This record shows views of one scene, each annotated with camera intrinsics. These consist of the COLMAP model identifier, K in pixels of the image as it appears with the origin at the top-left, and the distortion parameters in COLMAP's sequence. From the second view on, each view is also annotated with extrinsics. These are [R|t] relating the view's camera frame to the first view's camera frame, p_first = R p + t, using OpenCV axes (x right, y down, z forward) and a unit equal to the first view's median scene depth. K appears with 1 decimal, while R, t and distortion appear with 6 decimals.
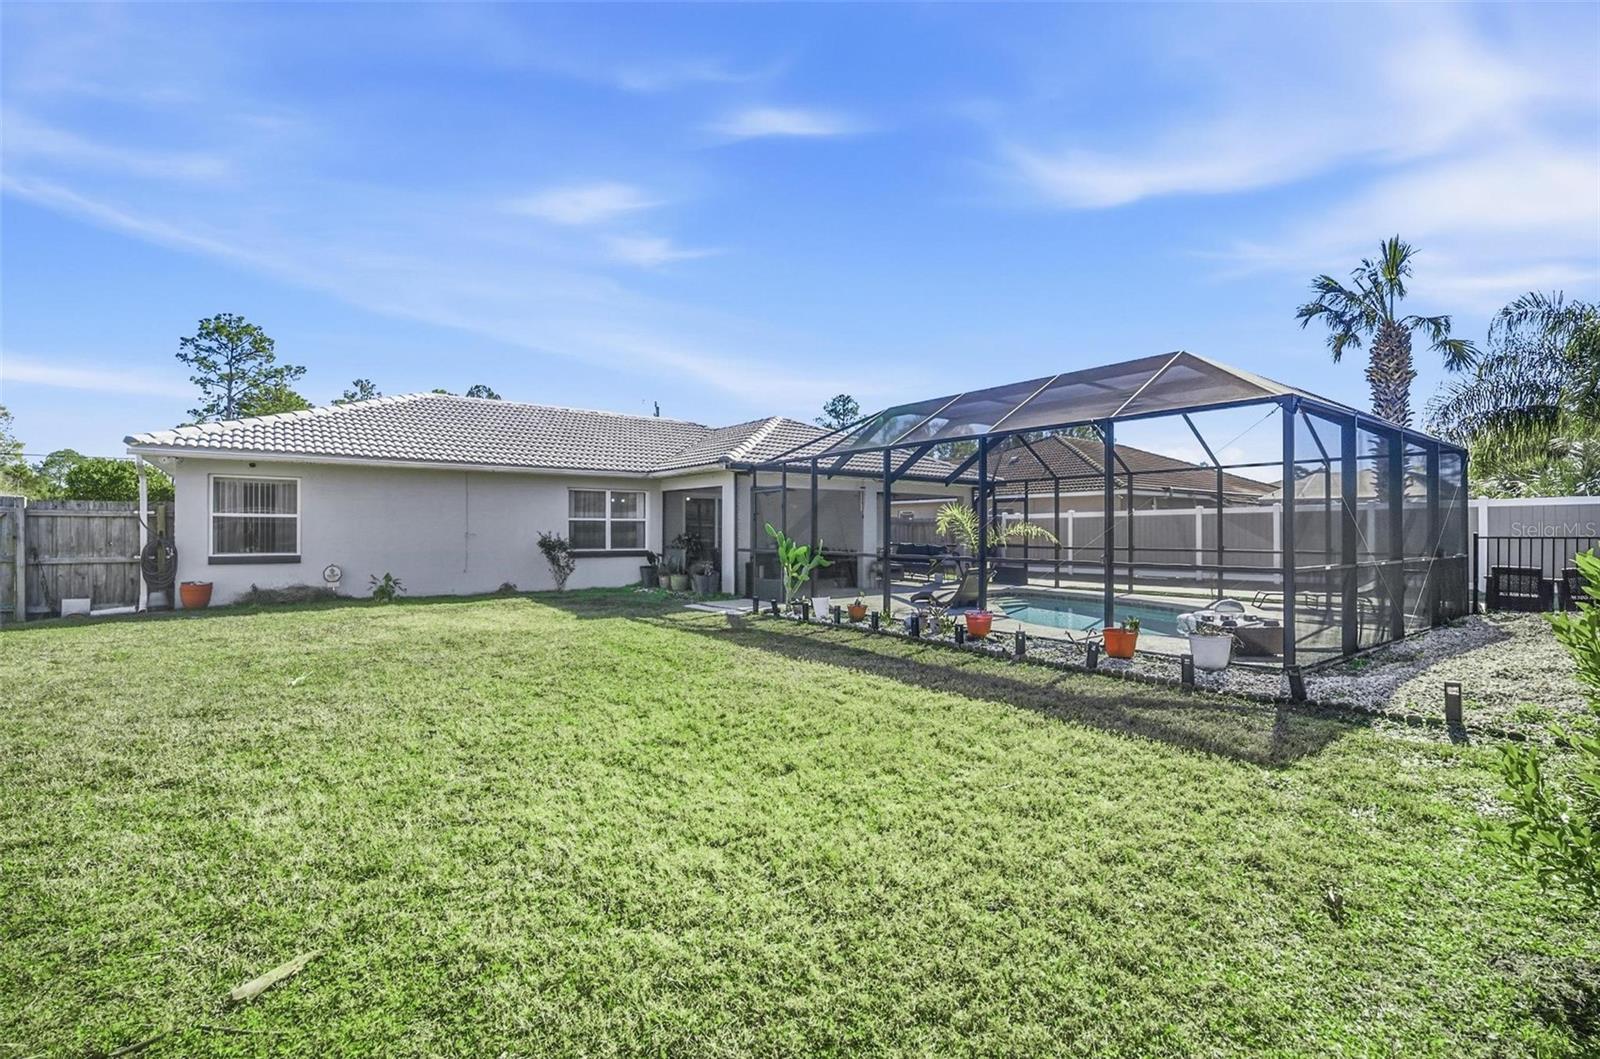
lens RADIAL K [[717.3, 0, 796.8], [0, 717.3, 533.5], [0, 0, 1]] dist [-0.014446, 0.004133]
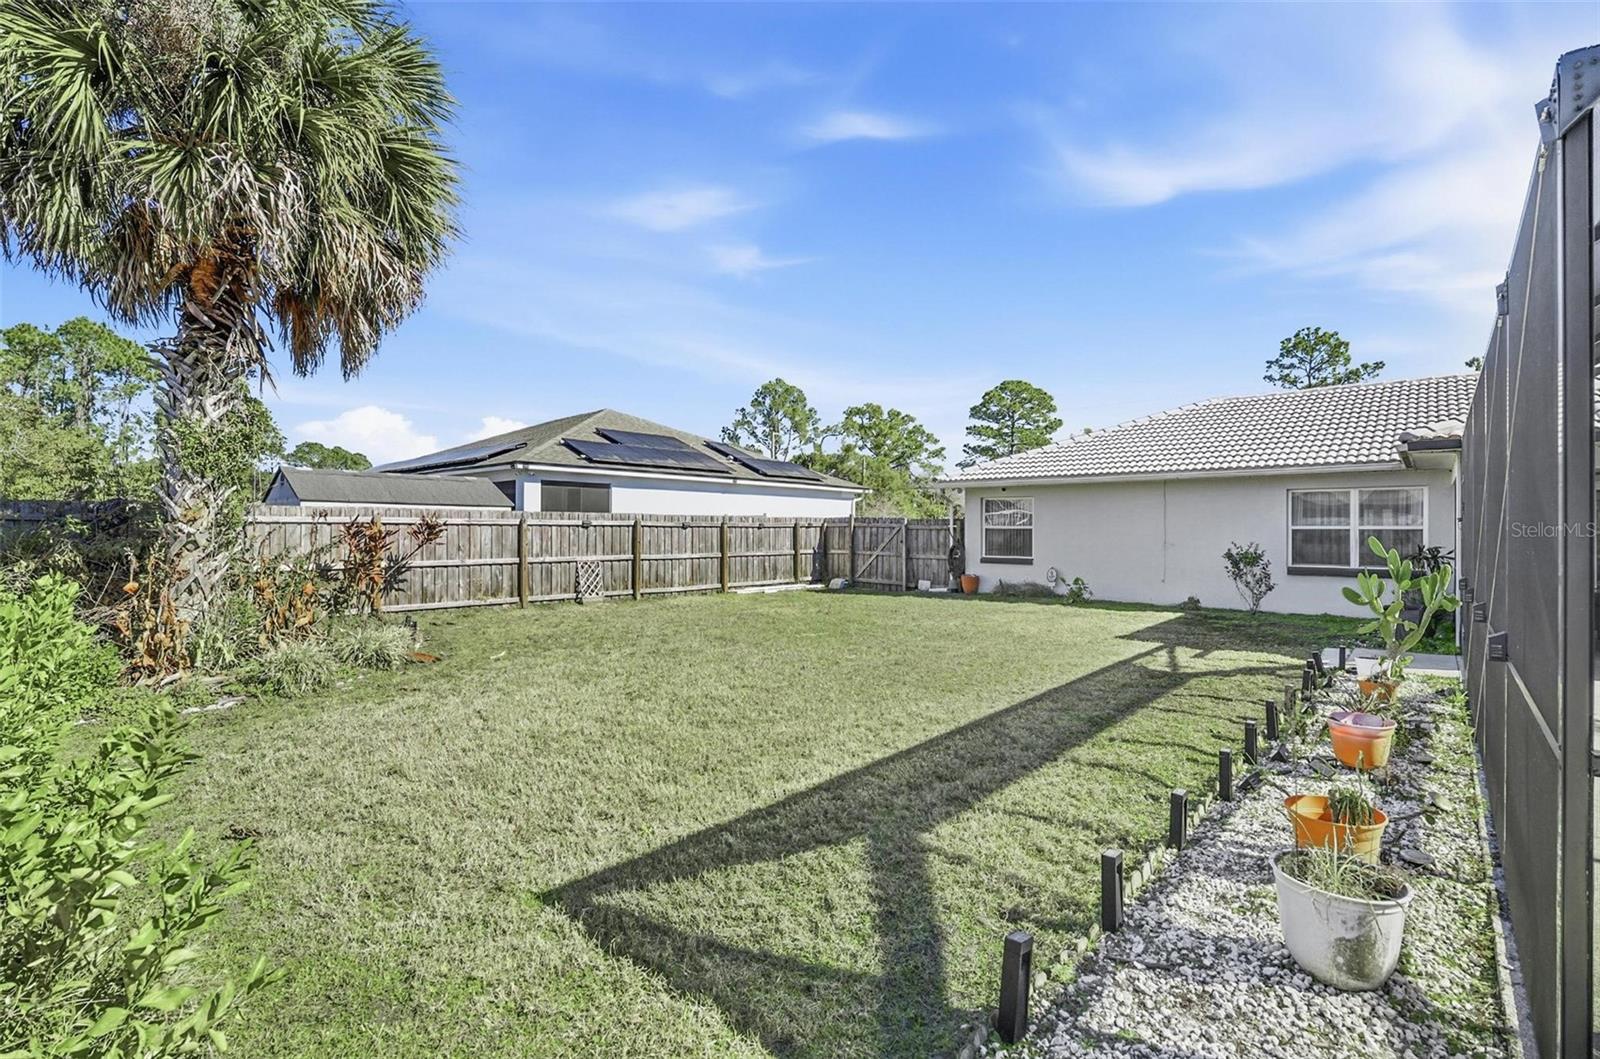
lens RADIAL K [[717.3, 0, 805.8], [0, 717.3, 530.0], [0, 0, 1]] dist [-0.014446, 0.004133]
pose [[0.208786, -0.001868, -0.977959, 0.445776], [-0.006410, 0.999974, -0.003279, -0.013099], [0.977940, 0.006954, 0.208769, 0.336310]]
